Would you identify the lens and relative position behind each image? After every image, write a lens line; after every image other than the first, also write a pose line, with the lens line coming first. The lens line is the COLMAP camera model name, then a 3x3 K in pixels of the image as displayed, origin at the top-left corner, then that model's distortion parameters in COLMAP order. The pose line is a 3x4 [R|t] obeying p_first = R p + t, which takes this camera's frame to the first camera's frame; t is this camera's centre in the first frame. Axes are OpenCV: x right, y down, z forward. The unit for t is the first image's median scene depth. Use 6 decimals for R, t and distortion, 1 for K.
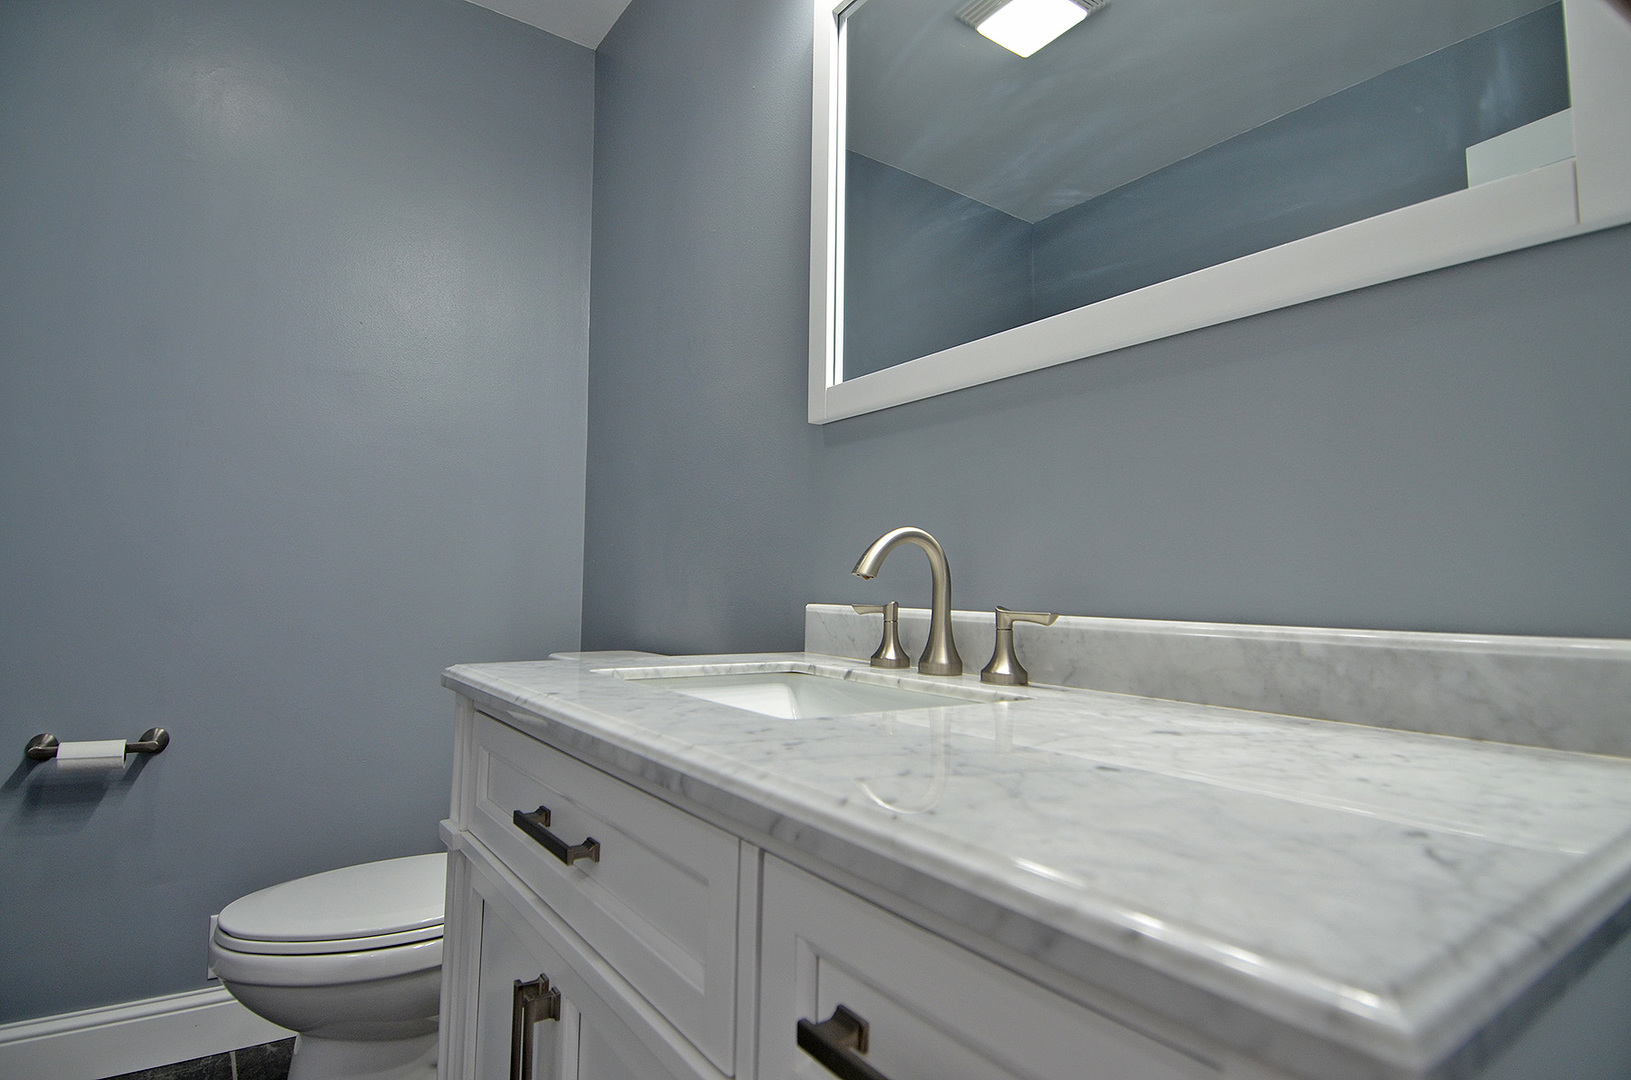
lens RADIAL K [[868.5, 0, 822.3], [0, 868.5, 540.8], [0, 0, 1]] dist [0.018866, -0.023622]
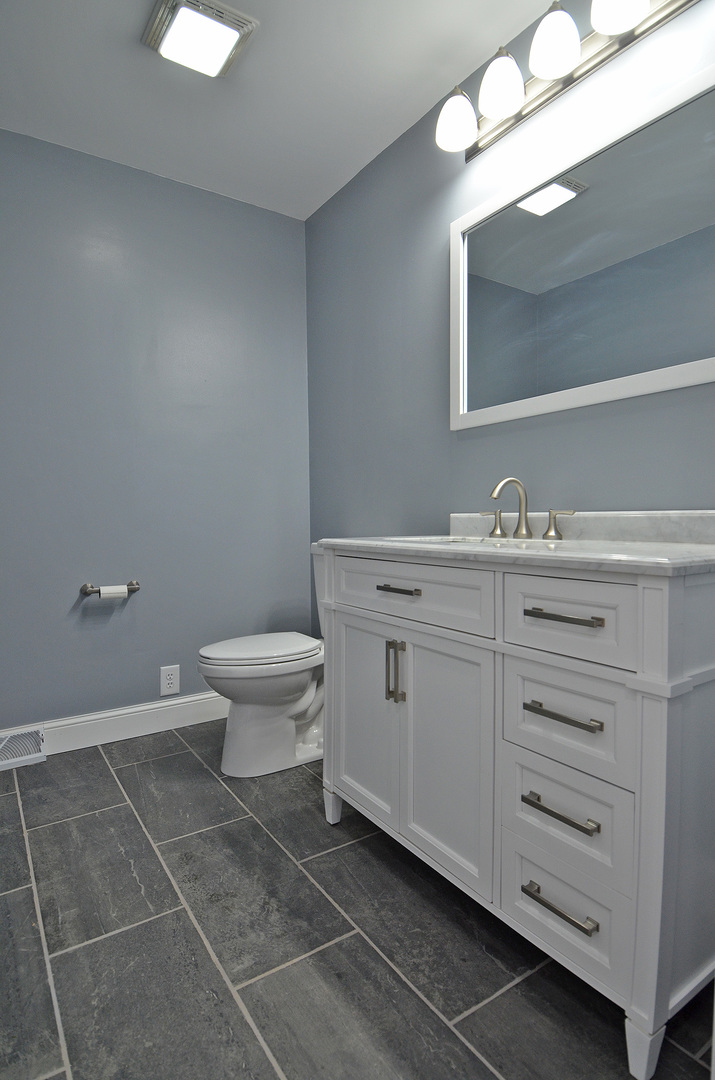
lens RADIAL K [[564.0, 0, 357.5], [0, 564.0, 540.0], [0, 0, 1]] dist [0.050239, -0.054567]
pose [[0.999007, -0.021502, -0.039019, -0.265463], [0.025052, 0.995361, 0.092893, -0.000894], [0.036841, -0.093778, 0.994911, -0.597542]]
